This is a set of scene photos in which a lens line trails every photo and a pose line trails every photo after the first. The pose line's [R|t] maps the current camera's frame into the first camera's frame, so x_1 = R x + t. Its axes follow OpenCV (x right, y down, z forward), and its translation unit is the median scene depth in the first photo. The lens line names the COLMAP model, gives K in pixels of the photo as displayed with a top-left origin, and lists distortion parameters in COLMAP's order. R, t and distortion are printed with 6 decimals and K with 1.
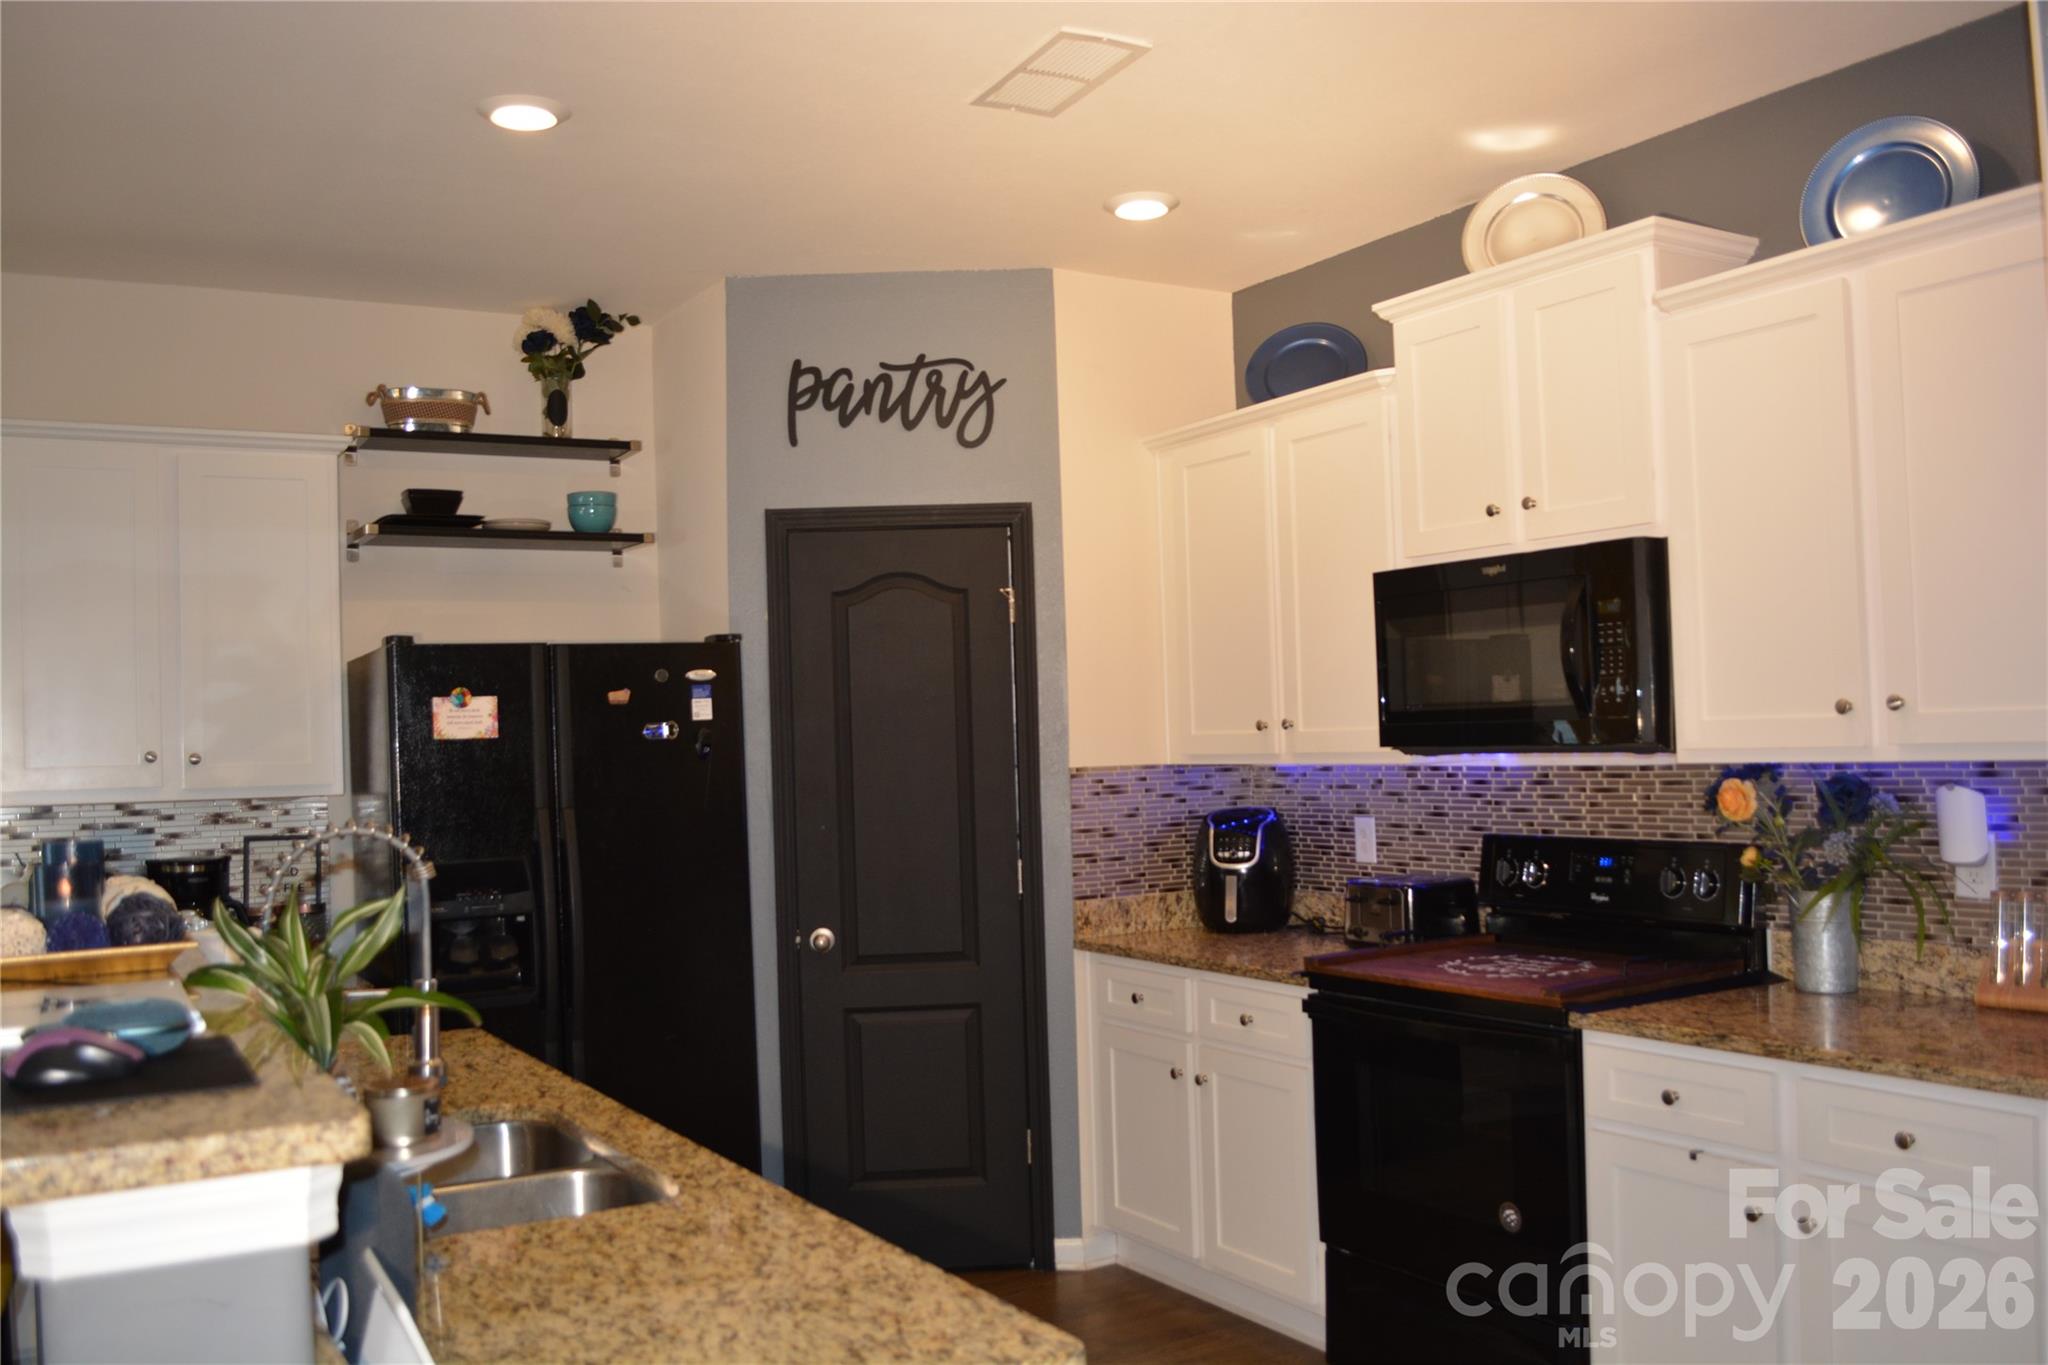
lens RADIAL K [[1709.3, 0, 1024.0], [0, 1709.3, 682.5], [0, 0, 1]] dist [-0.073658, -0.007210]
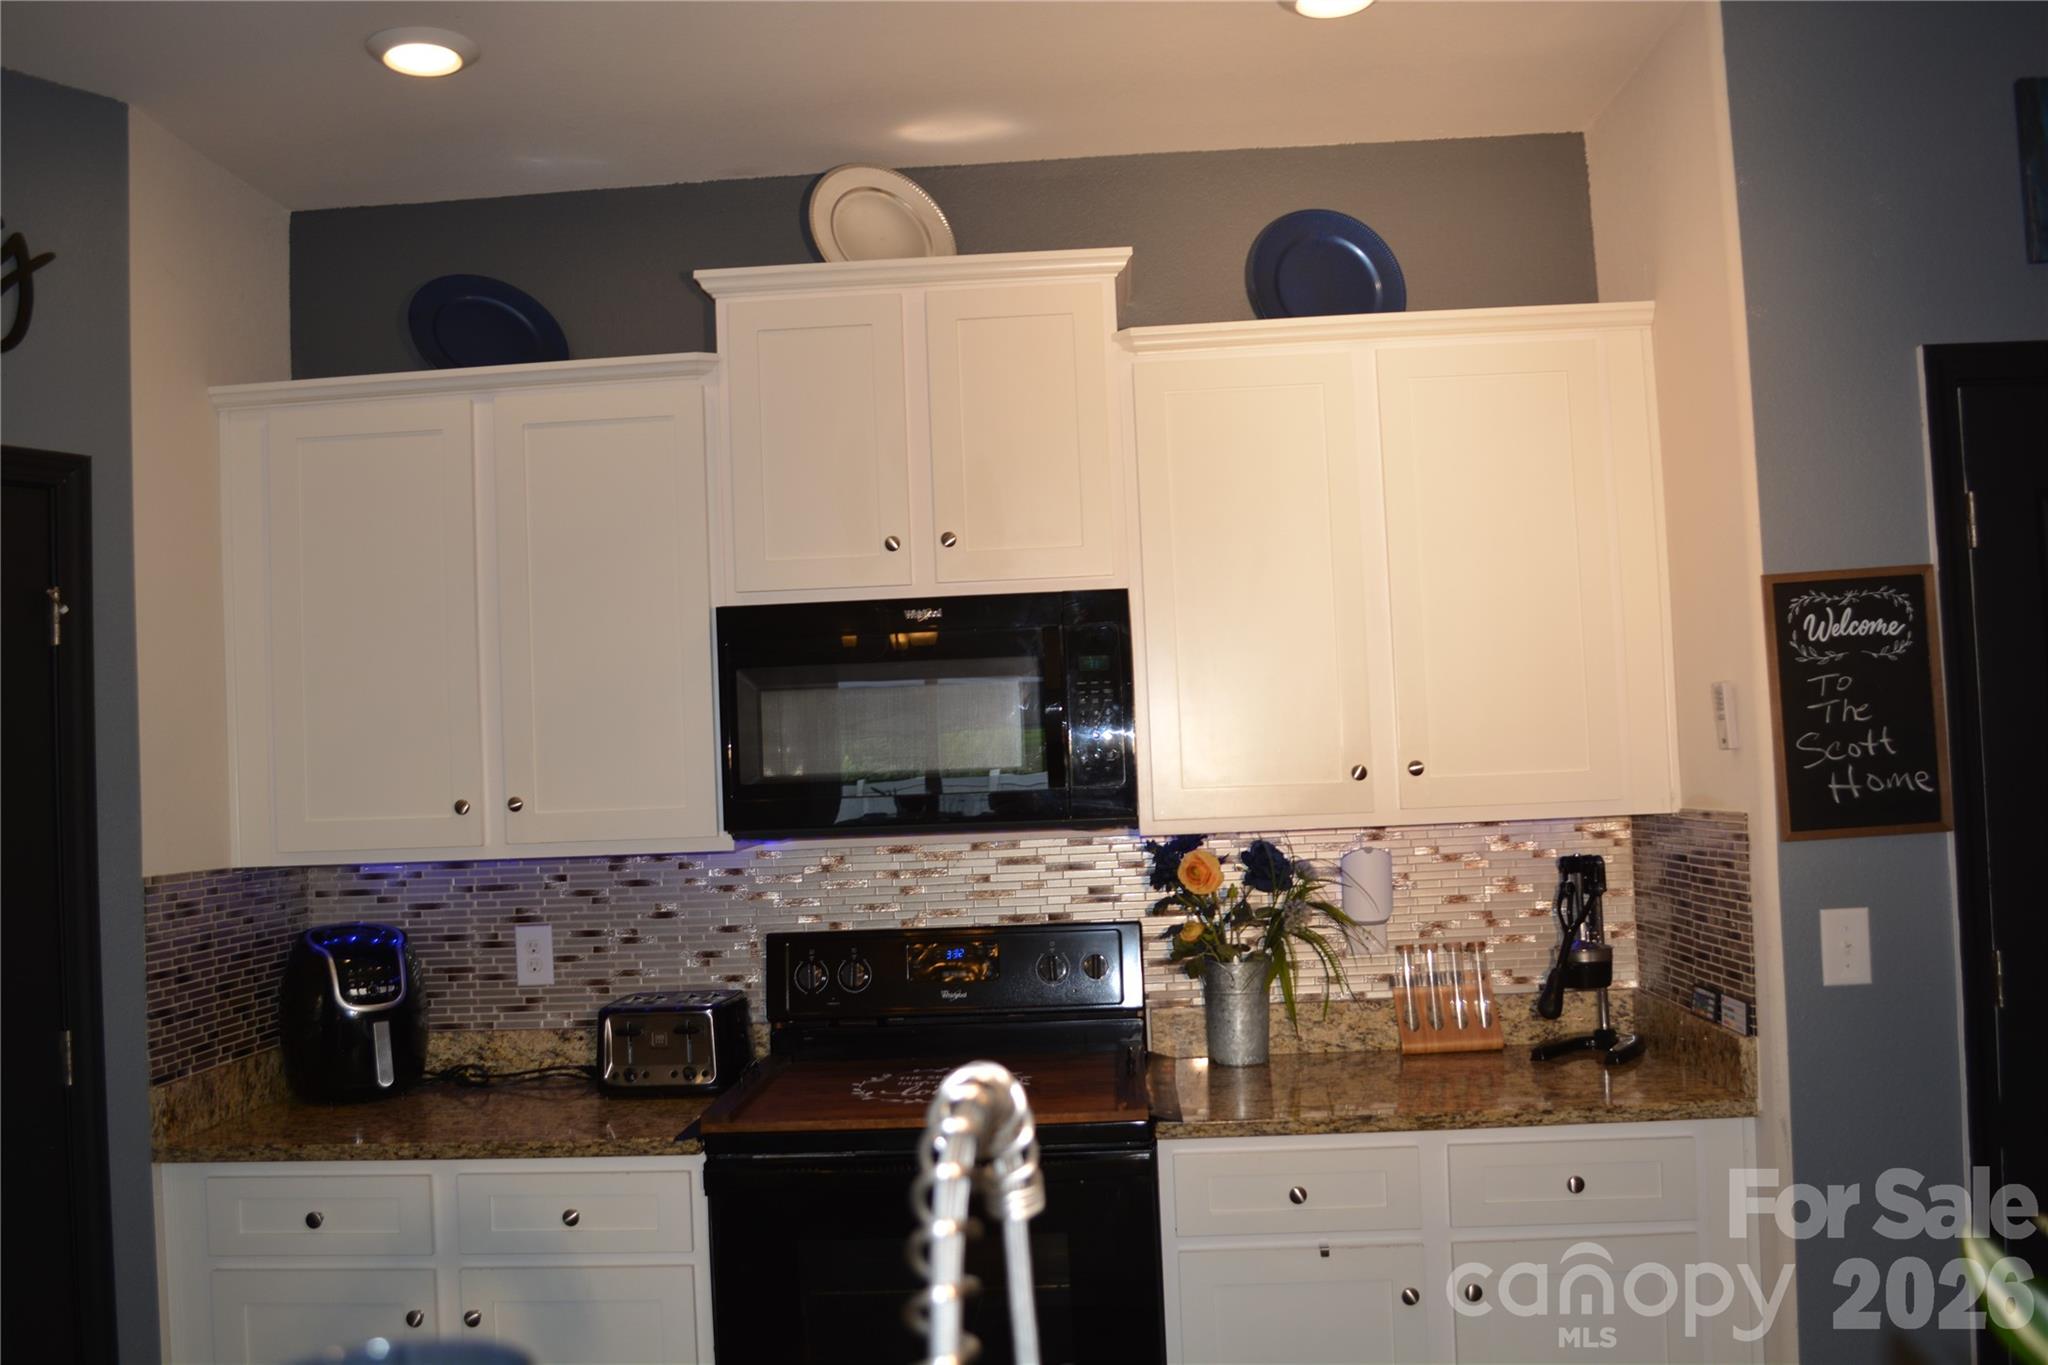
lens RADIAL K [[1709.3, 0, 1024.0], [0, 1709.3, 682.5], [0, 0, 1]] dist [-0.073658, -0.007210]
pose [[0.566910, 0.046478, 0.822468, -0.349586], [-0.001529, 0.998465, -0.055369, 0.012968], [-0.823779, 0.030132, 0.566110, 0.431725]]
